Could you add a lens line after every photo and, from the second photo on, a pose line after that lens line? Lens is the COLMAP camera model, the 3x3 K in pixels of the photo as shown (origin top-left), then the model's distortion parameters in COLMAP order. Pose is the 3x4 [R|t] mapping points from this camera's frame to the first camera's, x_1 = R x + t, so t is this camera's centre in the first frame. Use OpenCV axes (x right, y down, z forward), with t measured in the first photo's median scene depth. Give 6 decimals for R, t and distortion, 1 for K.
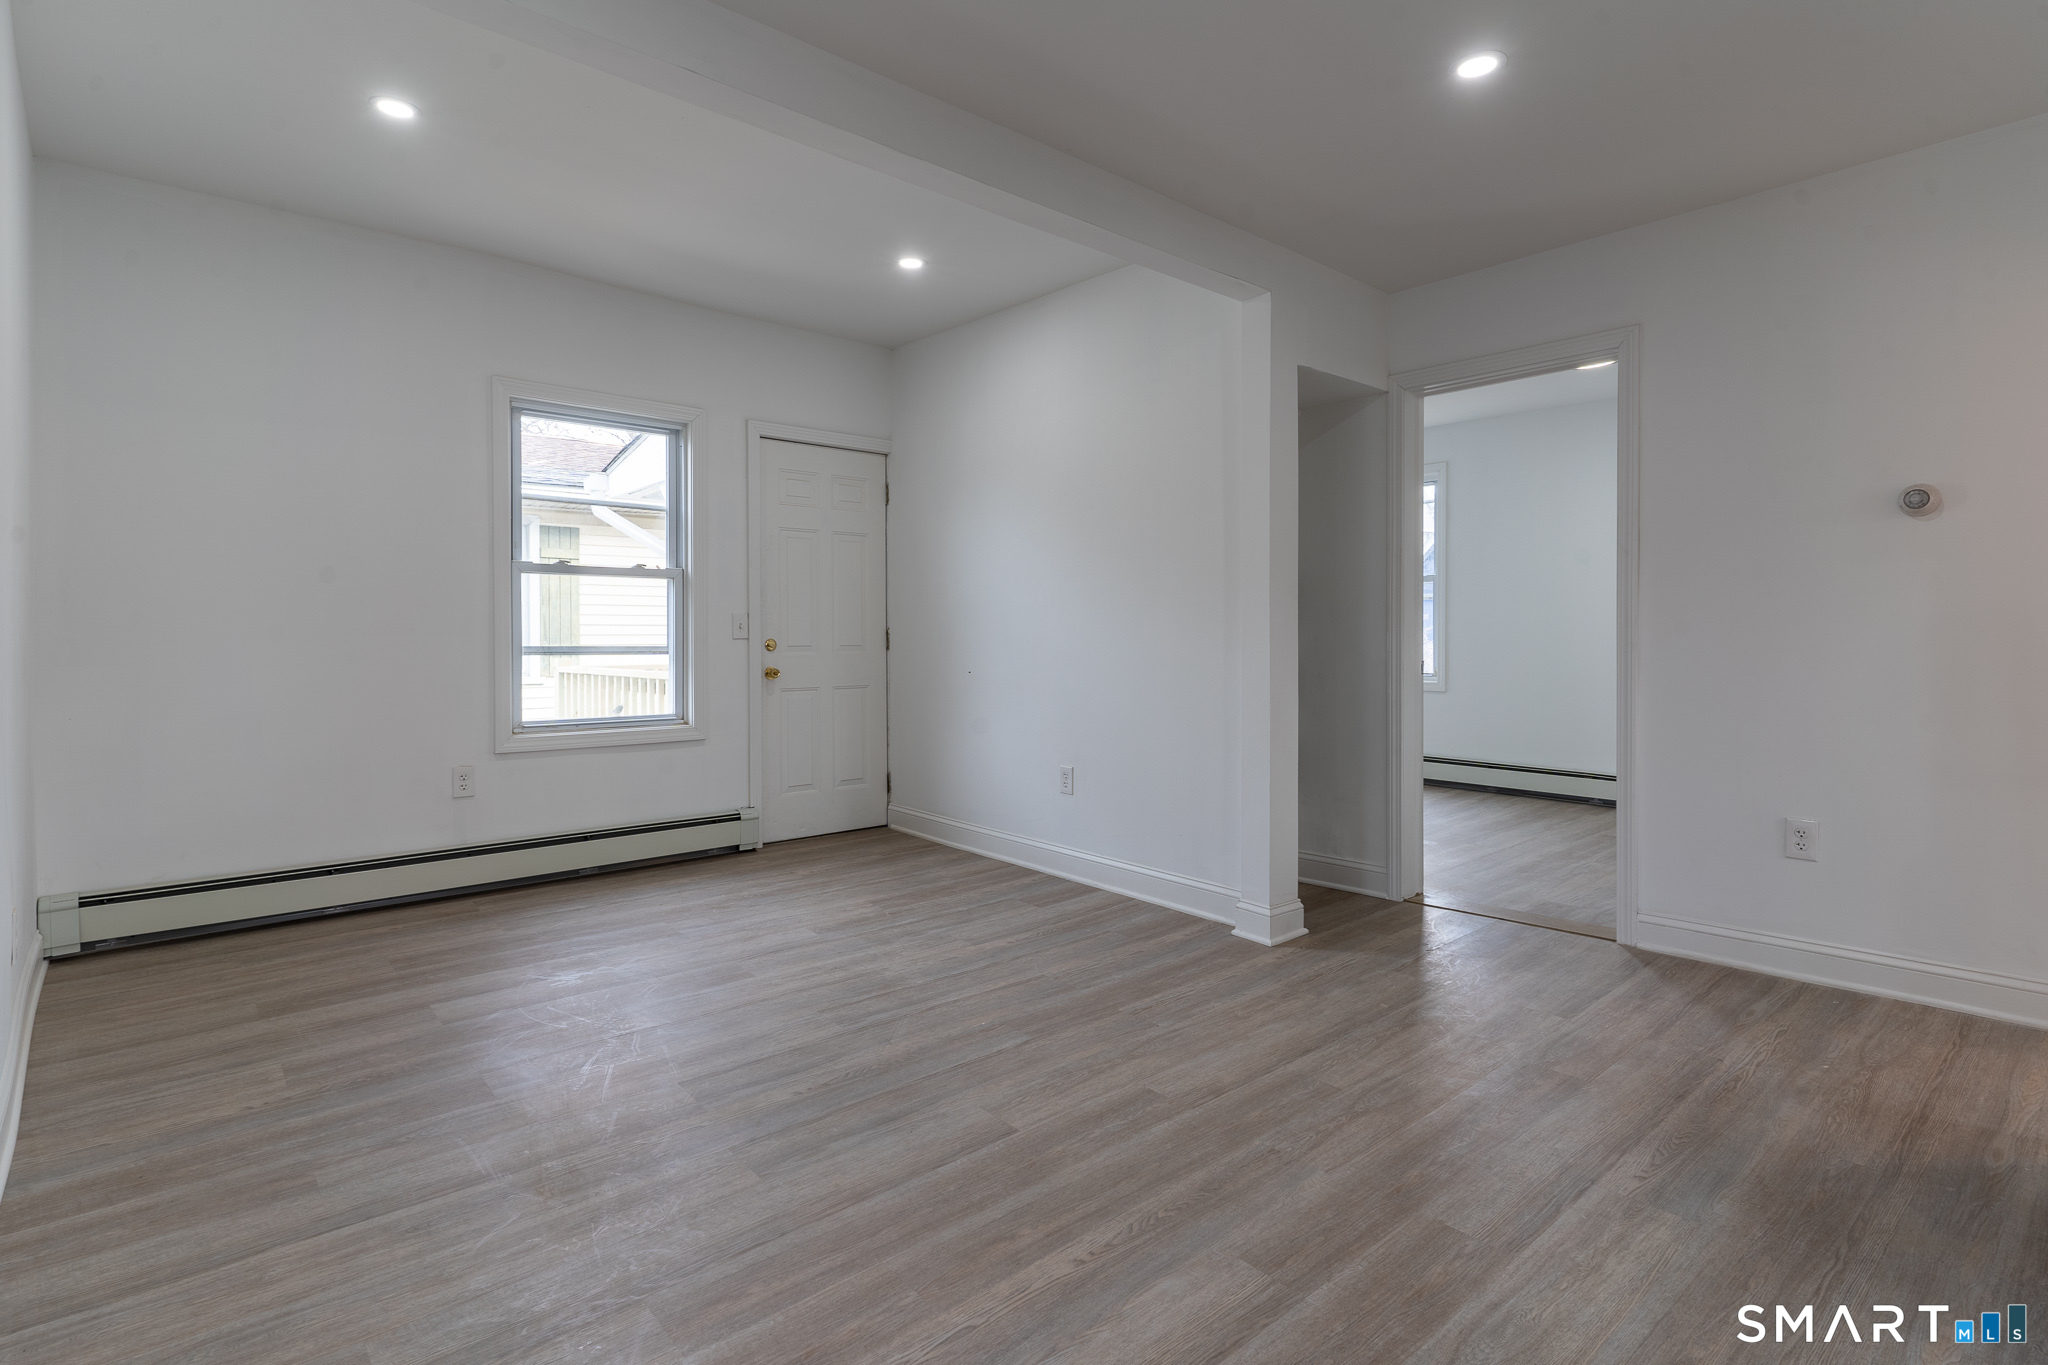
lens RADIAL K [[958.1, 0, 993.6], [0, 958.1, 673.3], [0, 0, 1]] dist [0.004743, -0.001659]
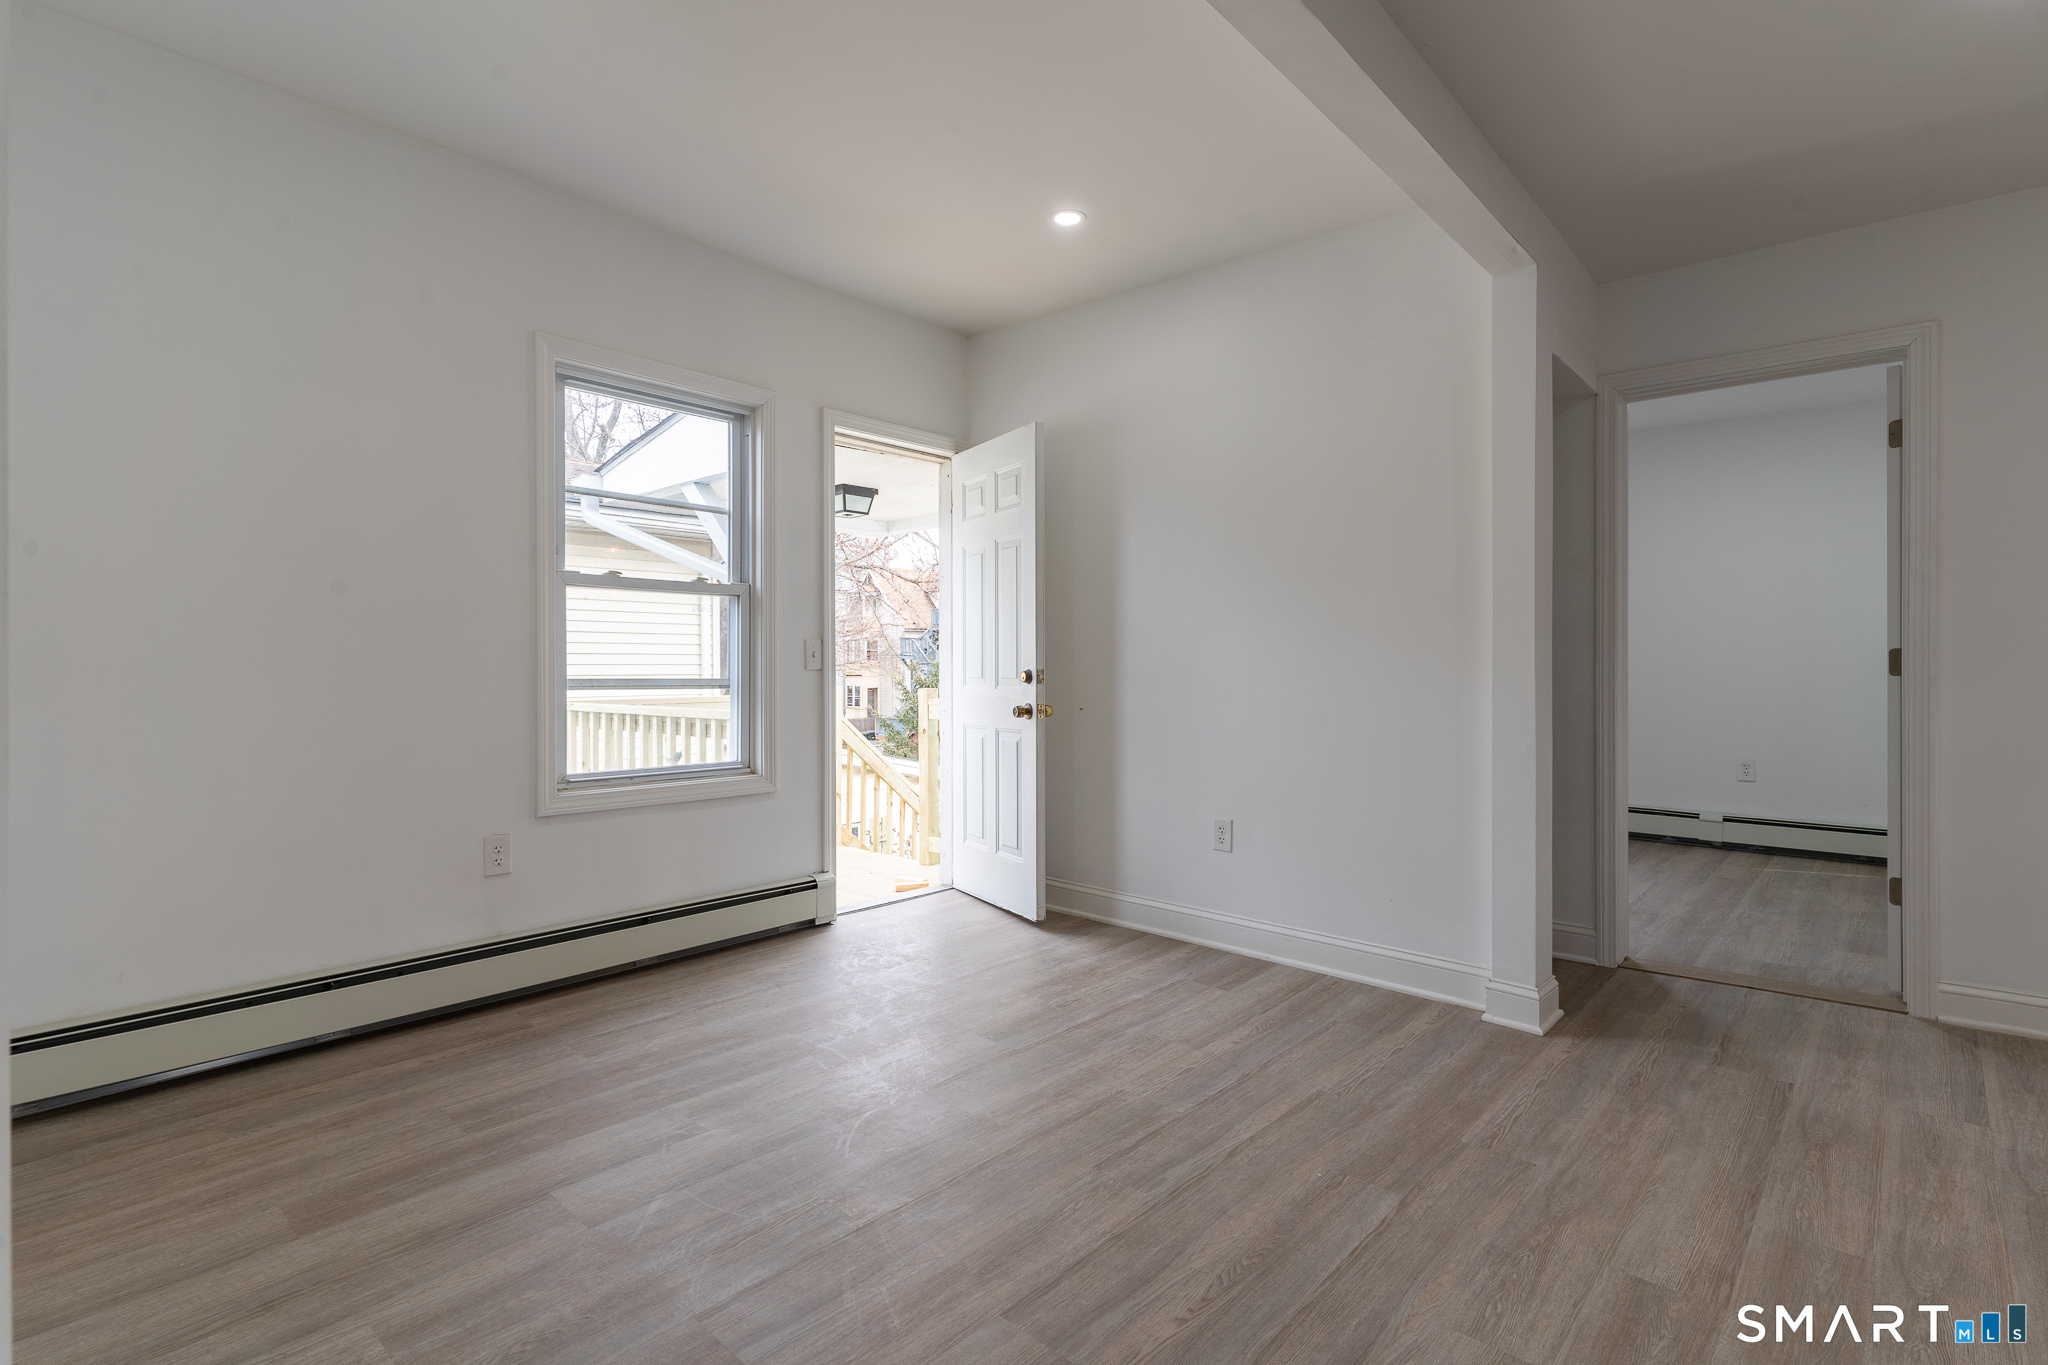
lens RADIAL K [[956.6, 0, 1023.1], [0, 956.6, 702.3], [0, 0, 1]] dist [-0.000581, -0.000514]
pose [[0.990344, 0.001093, 0.138628, -0.289872], [-0.001608, 0.999992, 0.003603, -0.016104], [-0.138623, -0.003791, 0.990338, 0.217614]]
